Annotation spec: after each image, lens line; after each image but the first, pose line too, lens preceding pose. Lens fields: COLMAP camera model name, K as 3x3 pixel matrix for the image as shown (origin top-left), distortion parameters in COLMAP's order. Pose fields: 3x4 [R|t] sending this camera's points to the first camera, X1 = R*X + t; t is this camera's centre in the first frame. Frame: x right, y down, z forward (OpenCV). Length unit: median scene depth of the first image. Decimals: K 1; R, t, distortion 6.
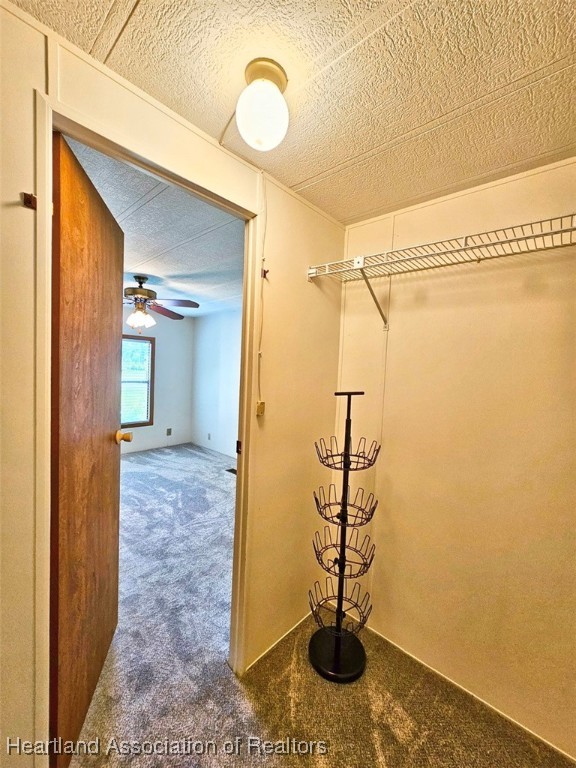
lens RADIAL K [[313.1, 0, 290.7], [0, 313.1, 383.4], [0, 0, 1]] dist [-0.000555, -0.000147]
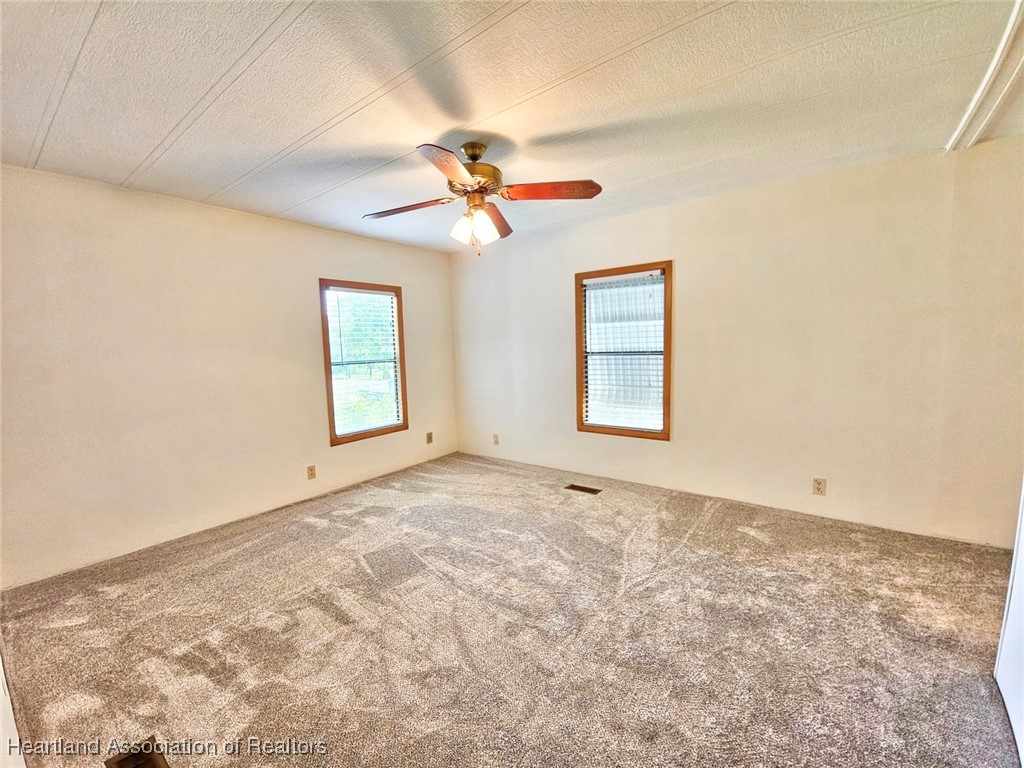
lens RADIAL K [[417.4, 0, 517.8], [0, 417.4, 384.2], [0, 0, 1]] dist [-0.000555, -0.000147]
pose [[0.992865, -0.075974, 0.091909, -0.341035], [0.071888, 0.996305, 0.046990, 0.024855], [-0.095139, -0.040047, 0.994658, 0.183709]]
